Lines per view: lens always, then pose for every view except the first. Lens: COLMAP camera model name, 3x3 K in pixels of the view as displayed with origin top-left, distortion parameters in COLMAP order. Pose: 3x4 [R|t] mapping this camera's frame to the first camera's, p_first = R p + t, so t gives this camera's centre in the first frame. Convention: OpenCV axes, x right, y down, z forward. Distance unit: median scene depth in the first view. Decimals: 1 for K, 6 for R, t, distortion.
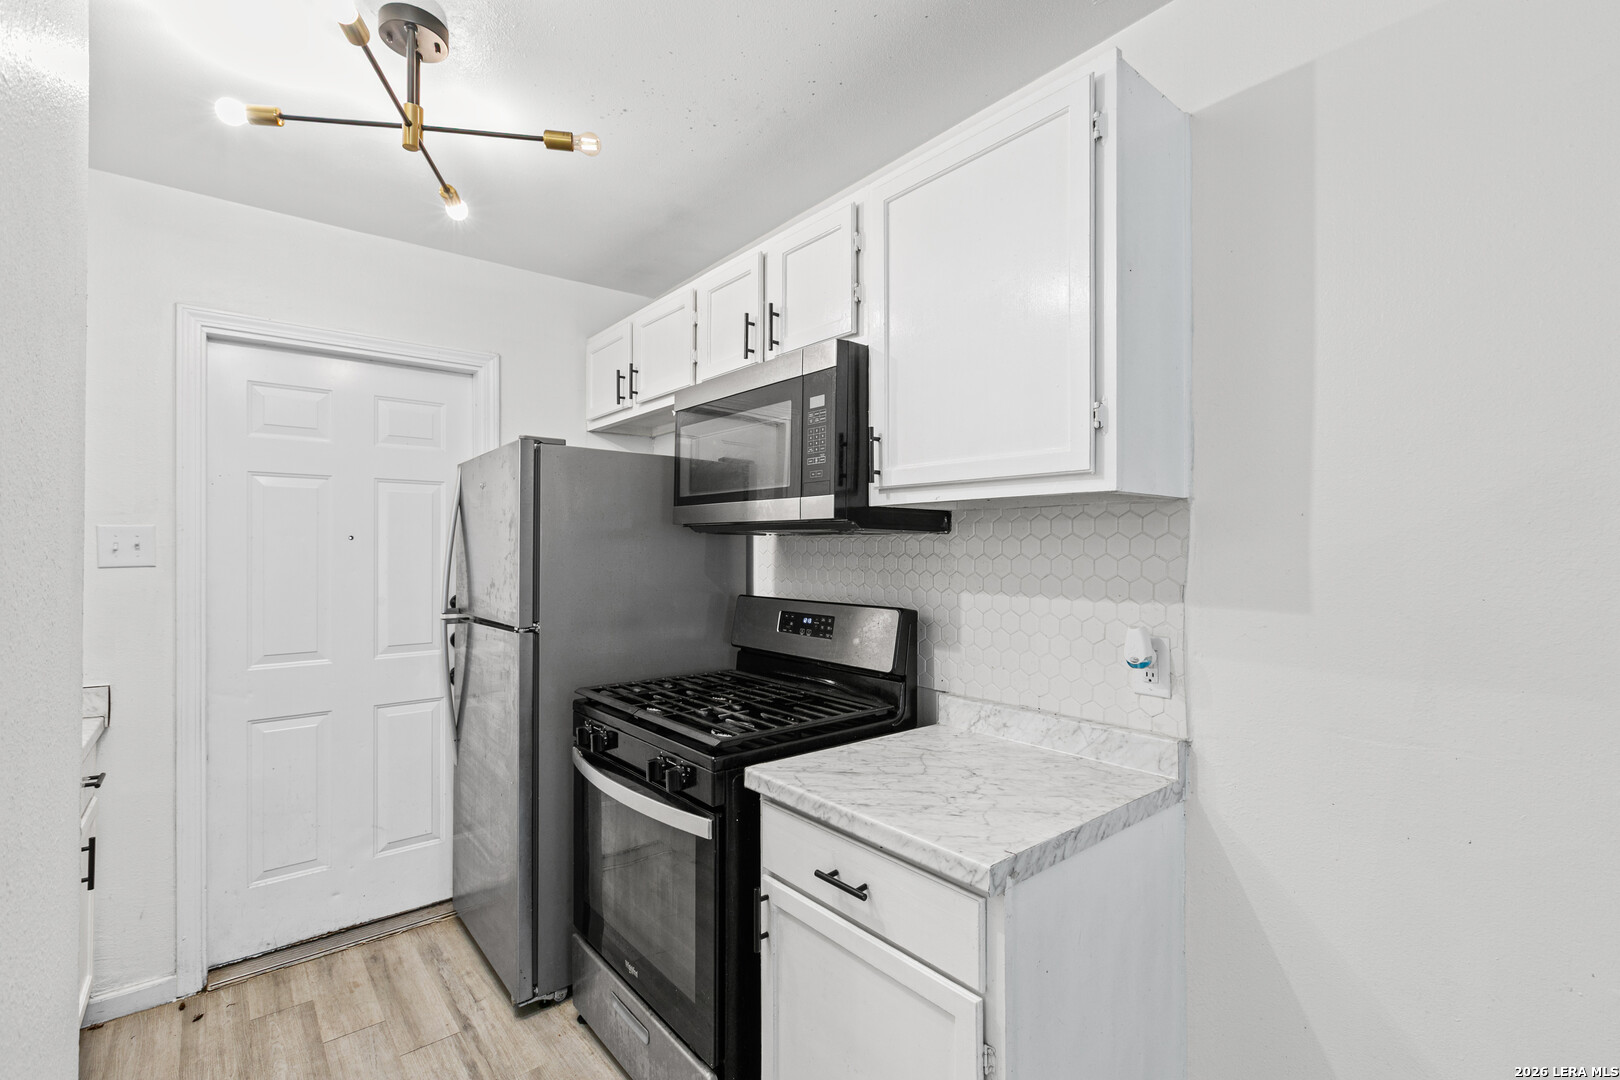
lens RADIAL K [[729.8, 0, 810.1], [0, 729.8, 549.1], [0, 0, 1]] dist [-0.000799, -0.000224]
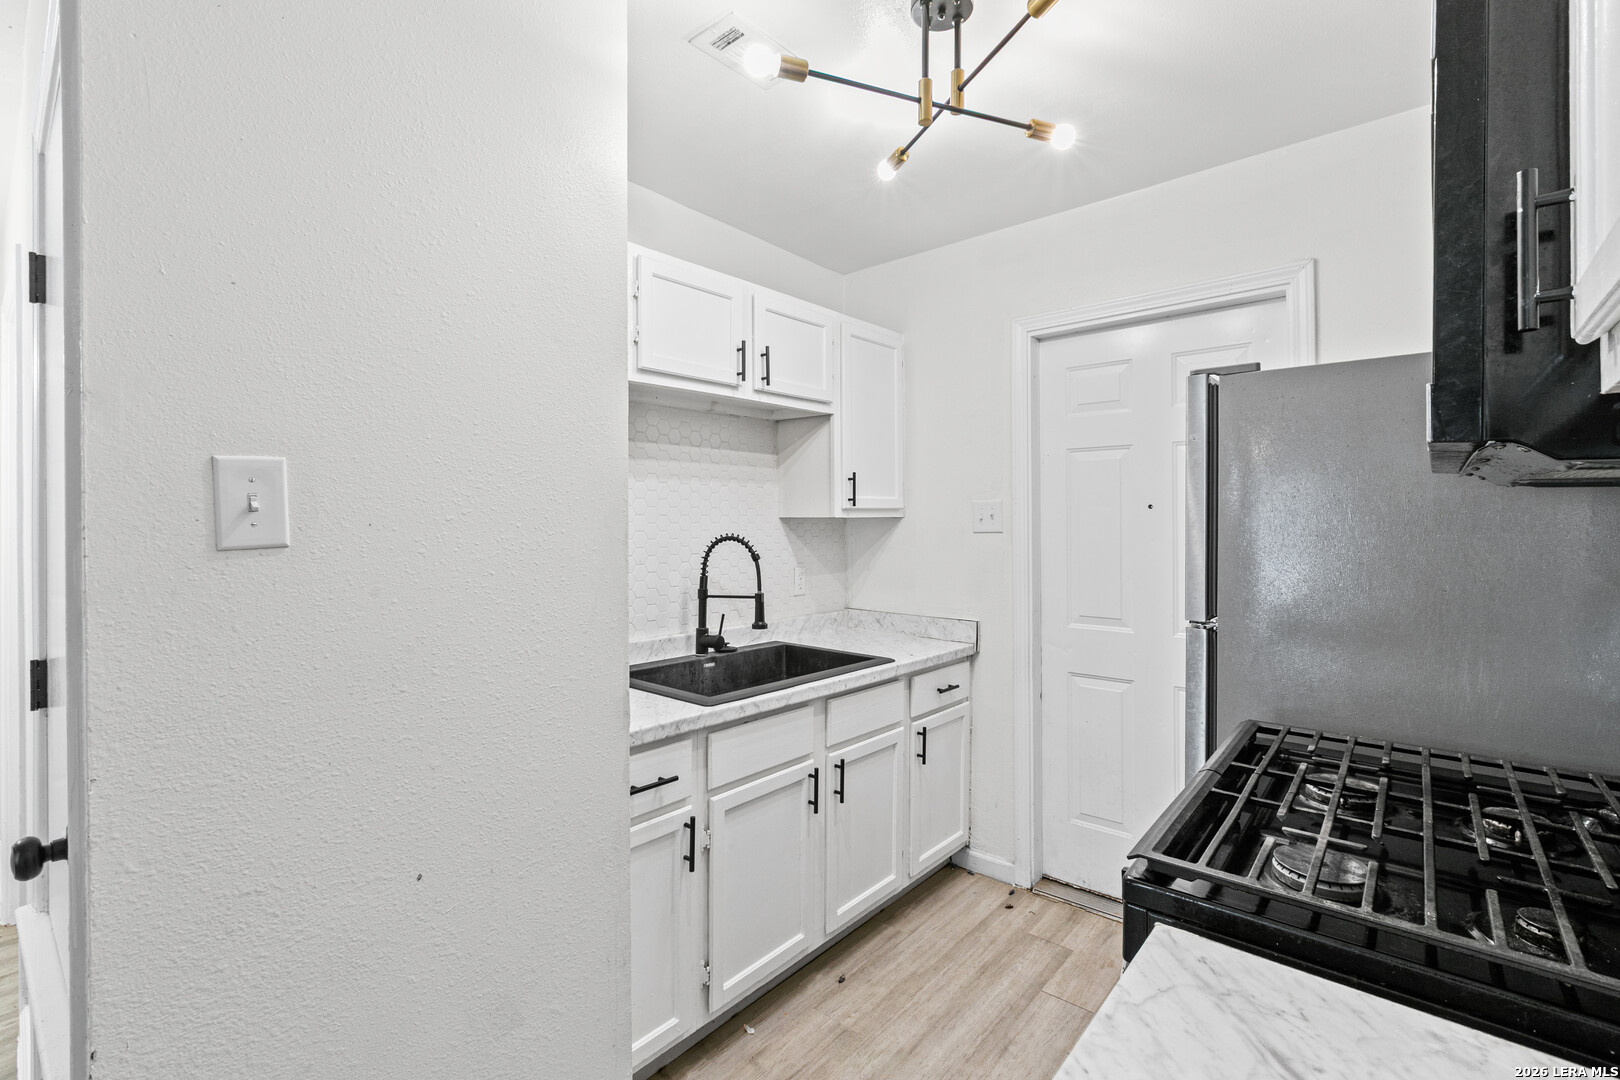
lens RADIAL K [[721.2, 0, 809.5], [0, 721.2, 517.9], [0, 0, 1]] dist [0.001451, 0.000122]
pose [[0.172594, -0.002838, -0.984989, 0.279678], [0.002201, 0.999994, -0.002495, 0.000893], [0.984991, -0.001738, 0.172600, 0.464567]]
